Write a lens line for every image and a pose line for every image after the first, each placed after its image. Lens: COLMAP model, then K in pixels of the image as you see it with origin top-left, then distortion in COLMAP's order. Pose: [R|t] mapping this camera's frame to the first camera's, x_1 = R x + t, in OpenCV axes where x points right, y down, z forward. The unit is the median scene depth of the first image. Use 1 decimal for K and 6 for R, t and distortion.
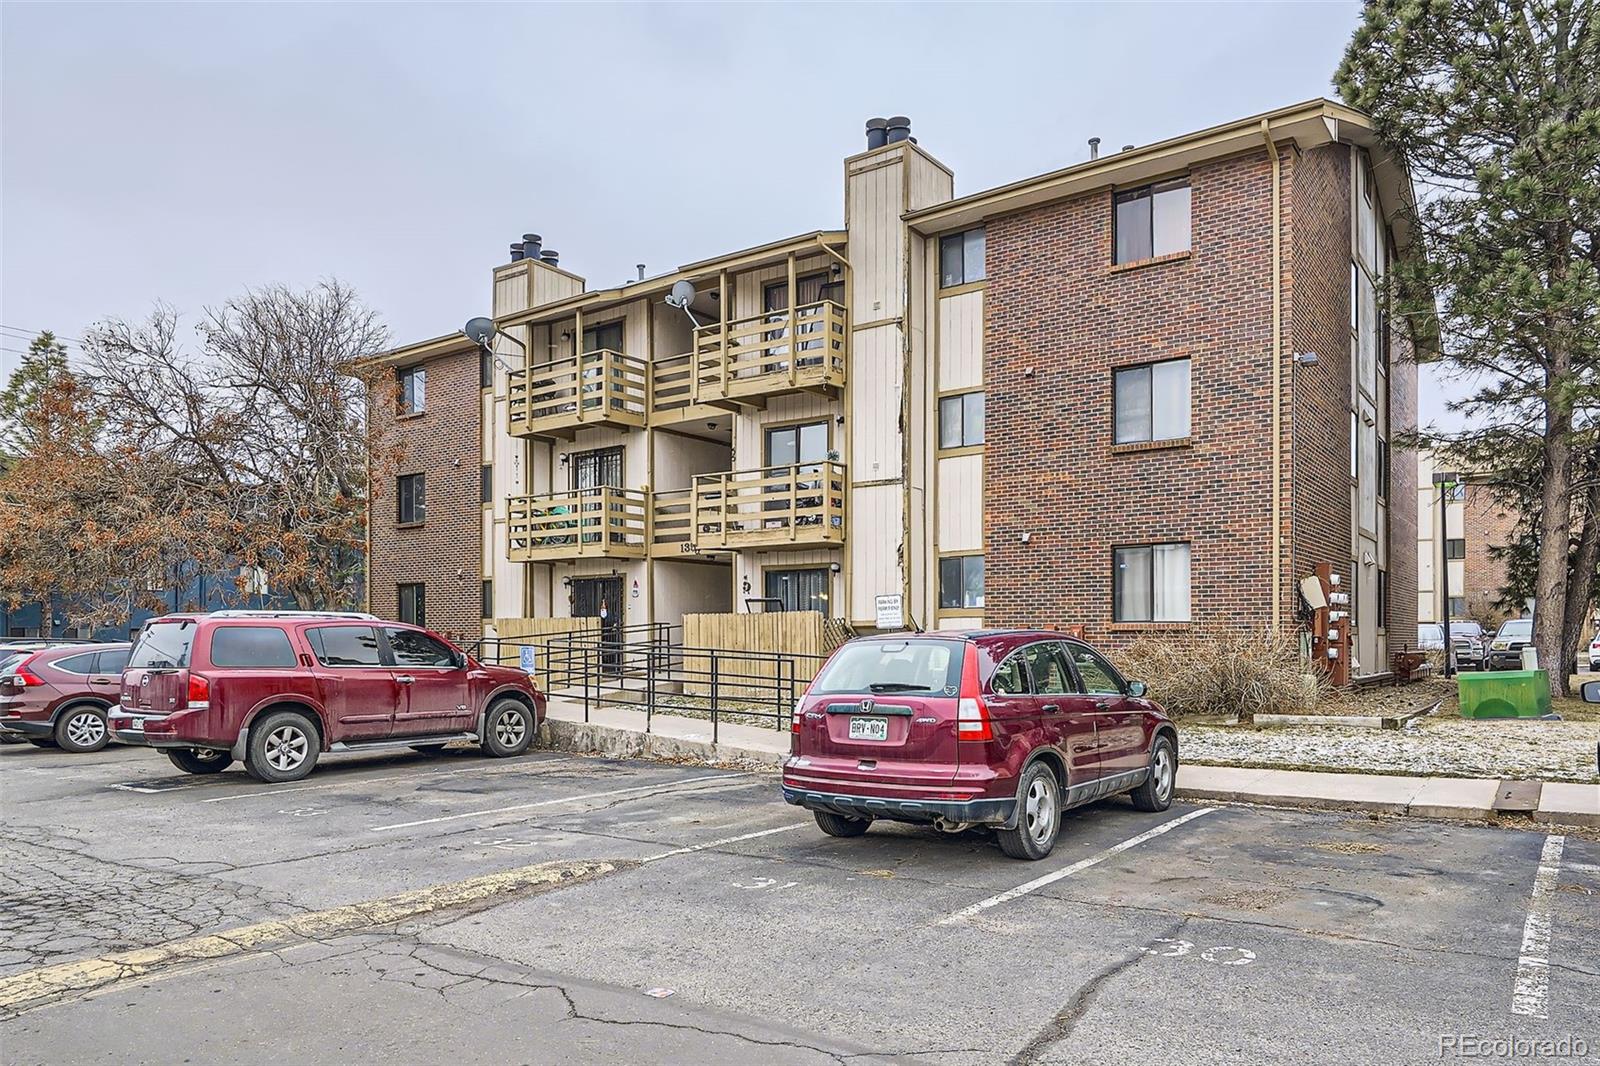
lens RADIAL K [[1033.7, 0, 800.8], [0, 1033.7, 632.6], [0, 0, 1]] dist [0.001269, 0.000105]
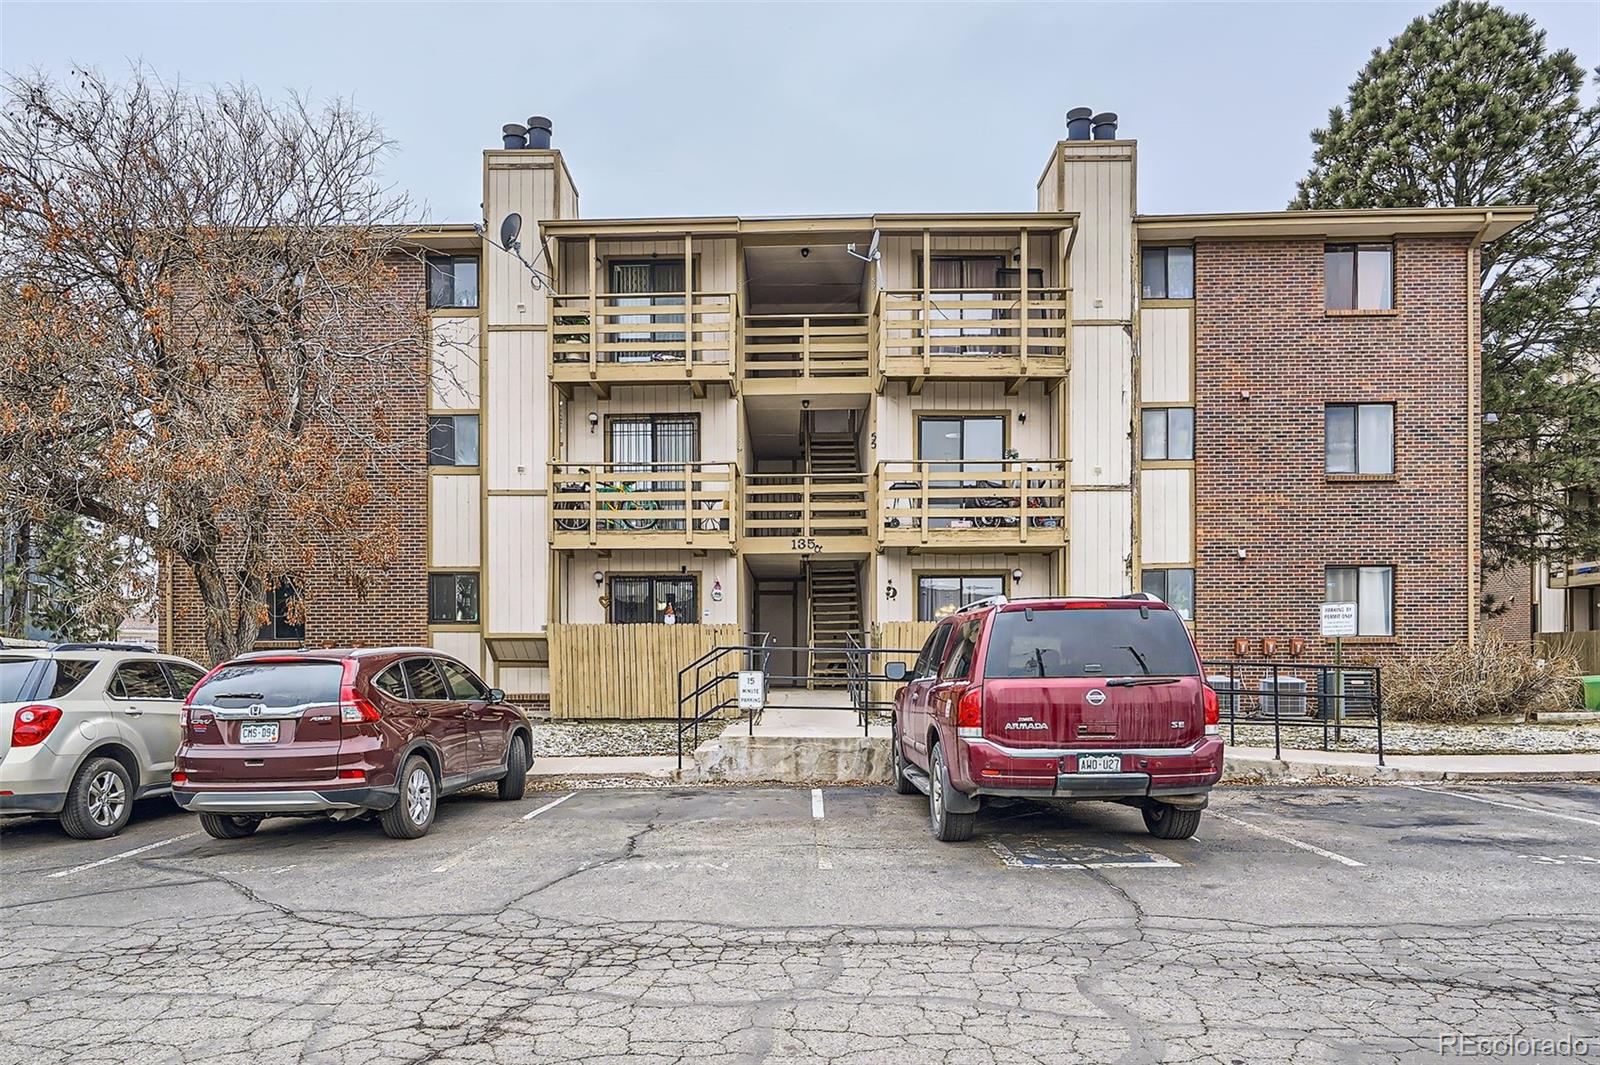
lens RADIAL K [[908.6, 0, 799.9], [0, 908.6, 641.4], [0, 0, 1]] dist [-0.003309, -0.000860]
pose [[0.838850, -0.000562, 0.544363, -0.612212], [-0.001695, 0.999992, 0.003644, -0.005666], [-0.544361, -0.003979, 0.838842, 0.442362]]
